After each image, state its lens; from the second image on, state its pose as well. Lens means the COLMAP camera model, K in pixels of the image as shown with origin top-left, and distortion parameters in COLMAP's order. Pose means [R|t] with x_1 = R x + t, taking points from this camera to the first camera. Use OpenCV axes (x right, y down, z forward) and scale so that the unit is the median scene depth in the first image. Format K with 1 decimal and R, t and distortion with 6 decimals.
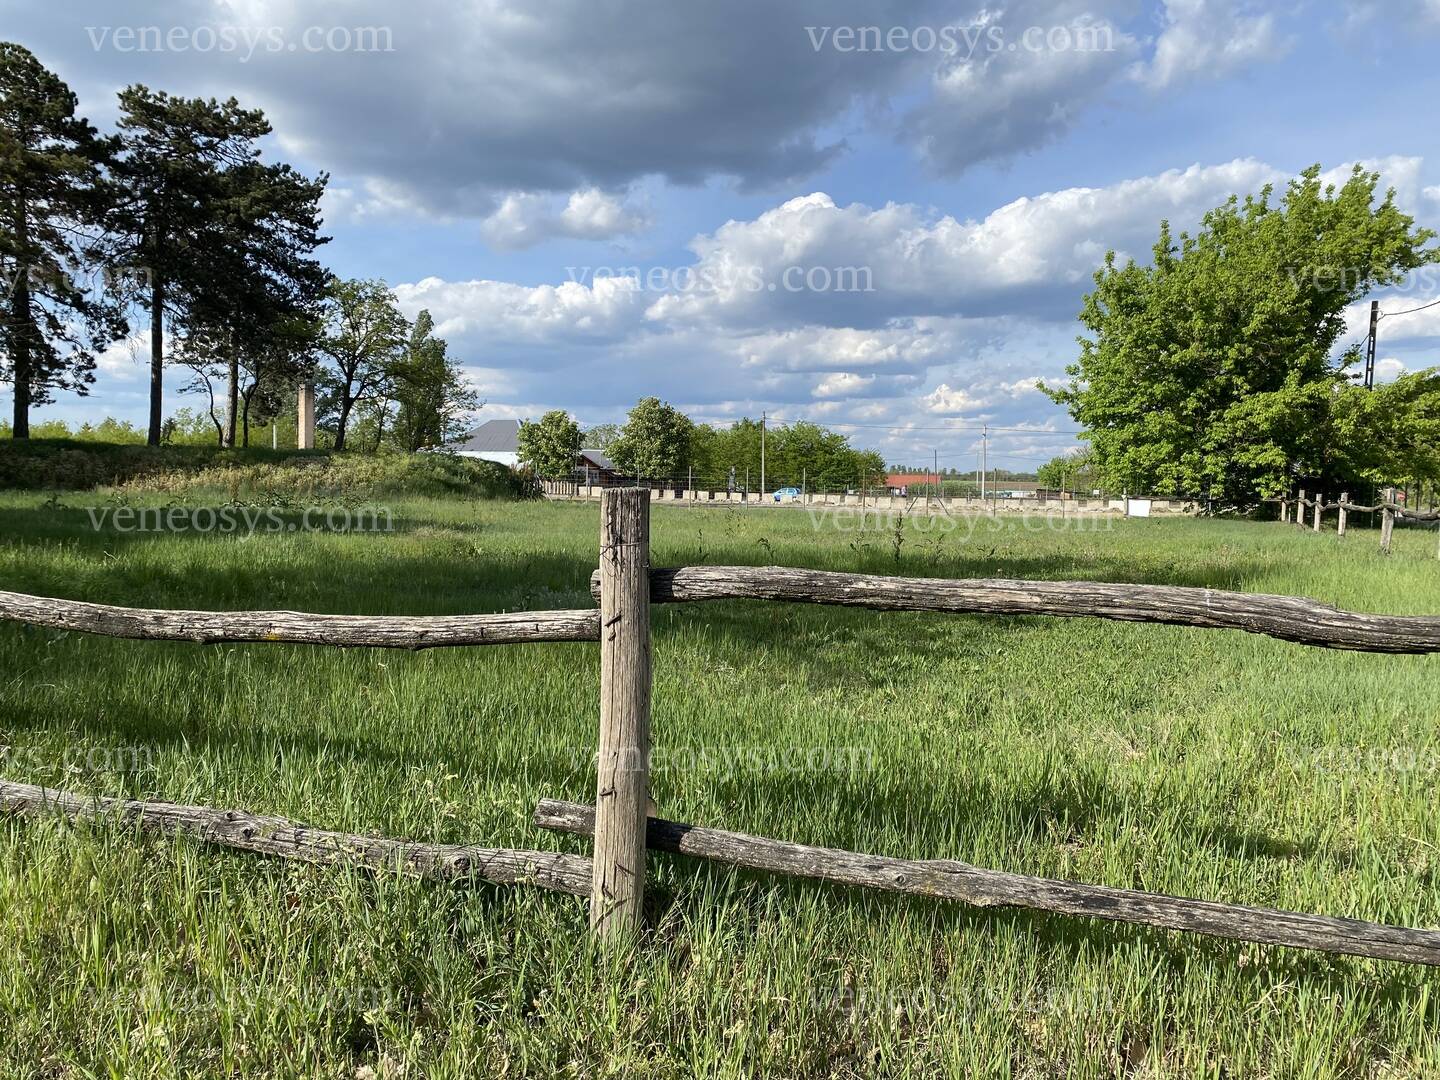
lens RADIAL K [[1096.1, 0, 717.8], [0, 1096.1, 542.8], [0, 0, 1]] dist [0.049821, -0.057682]
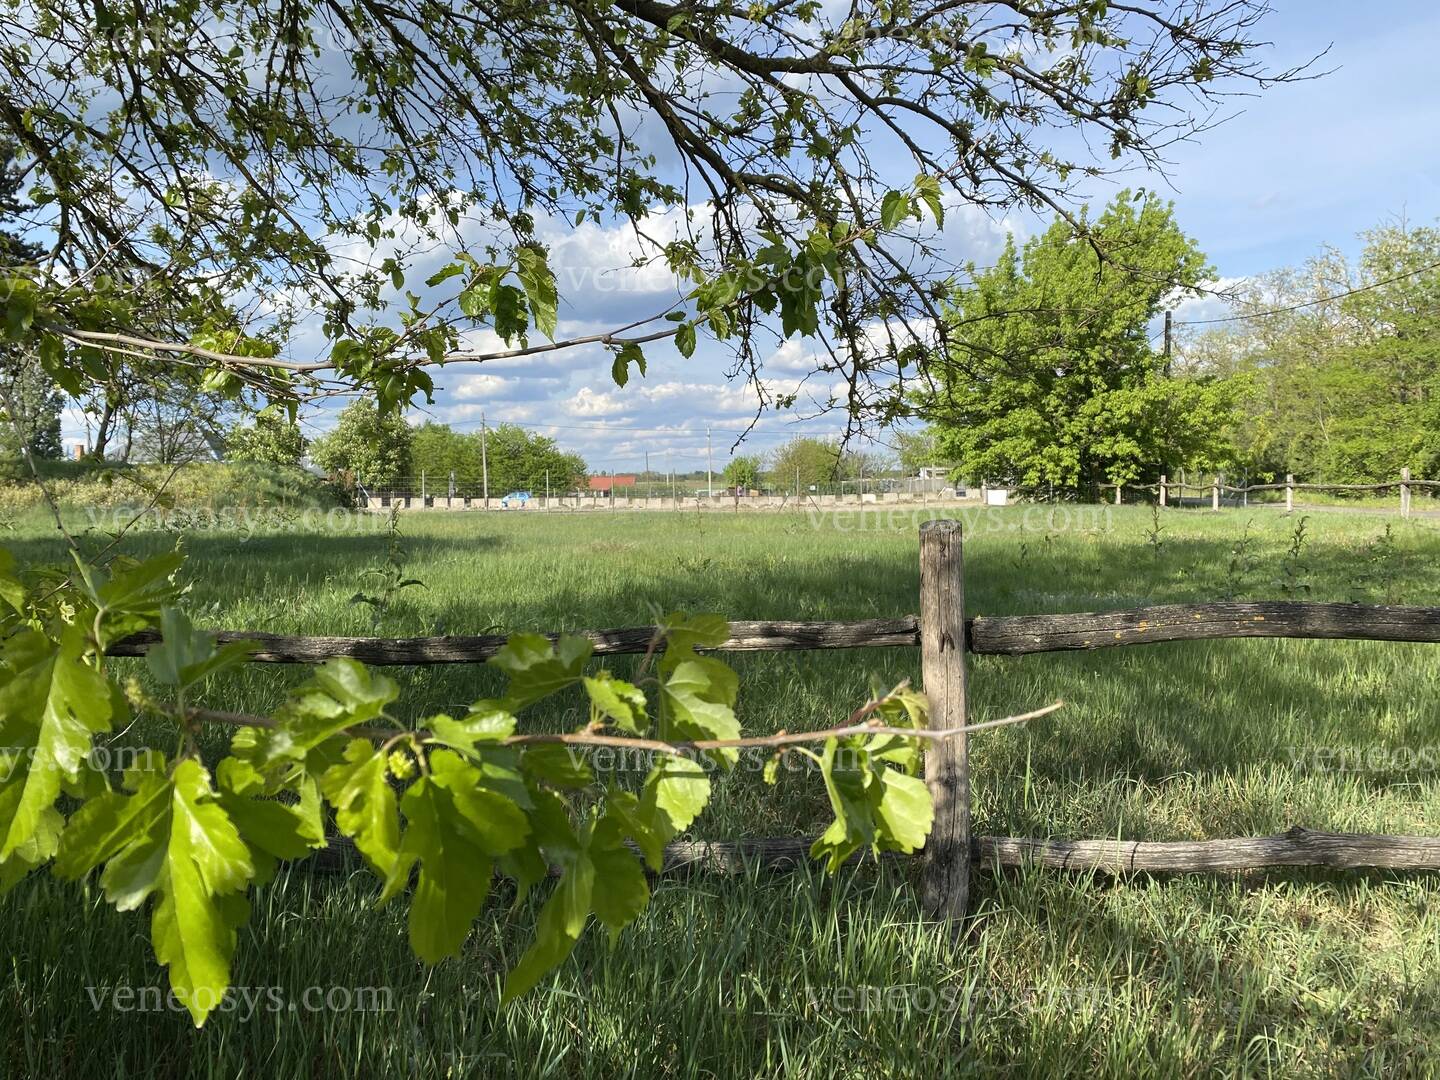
lens RADIAL K [[1096.1, 0, 728.7], [0, 1096.1, 543.6], [0, 0, 1]] dist [0.049821, -0.057682]
pose [[0.940700, -0.047711, 0.335867, -0.184746], [0.048436, 0.998807, 0.006223, -0.004325], [-0.335763, 0.010414, 0.941889, 0.055082]]
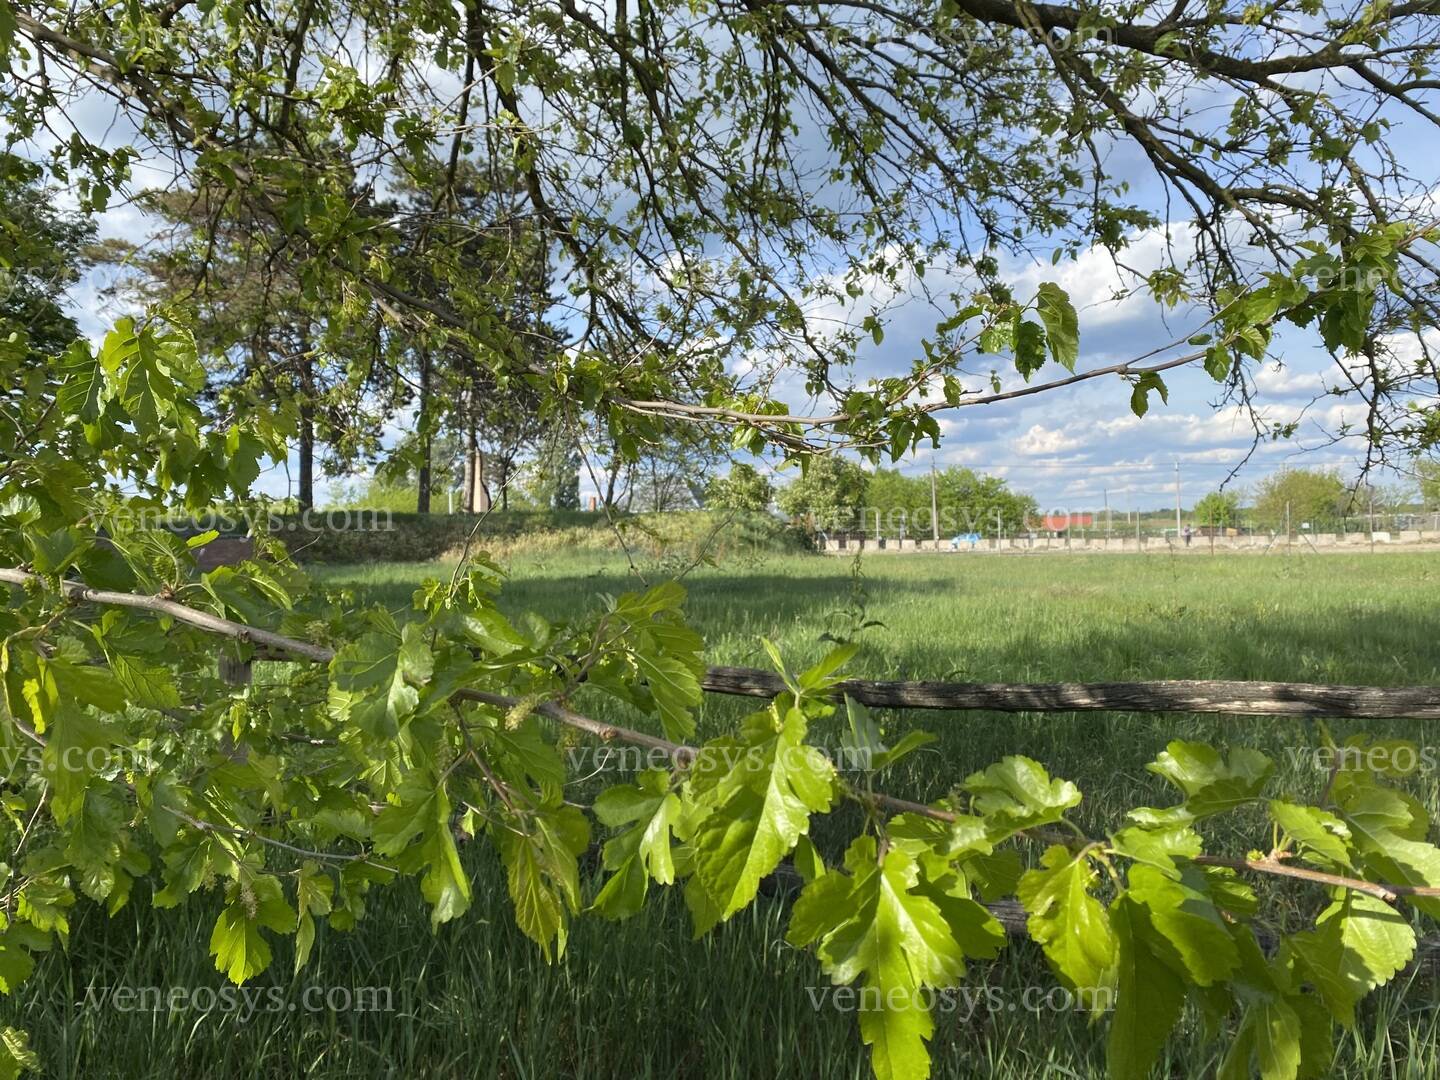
lens RADIAL K [[1096.1, 0, 726.0], [0, 1096.1, 537.5], [0, 0, 1]] dist [0.049821, -0.057682]
pose [[0.997390, -0.040174, -0.060000, -0.187717], [0.036932, 0.997847, -0.054194, -0.005090], [0.062048, 0.051837, 0.996726, 0.055817]]
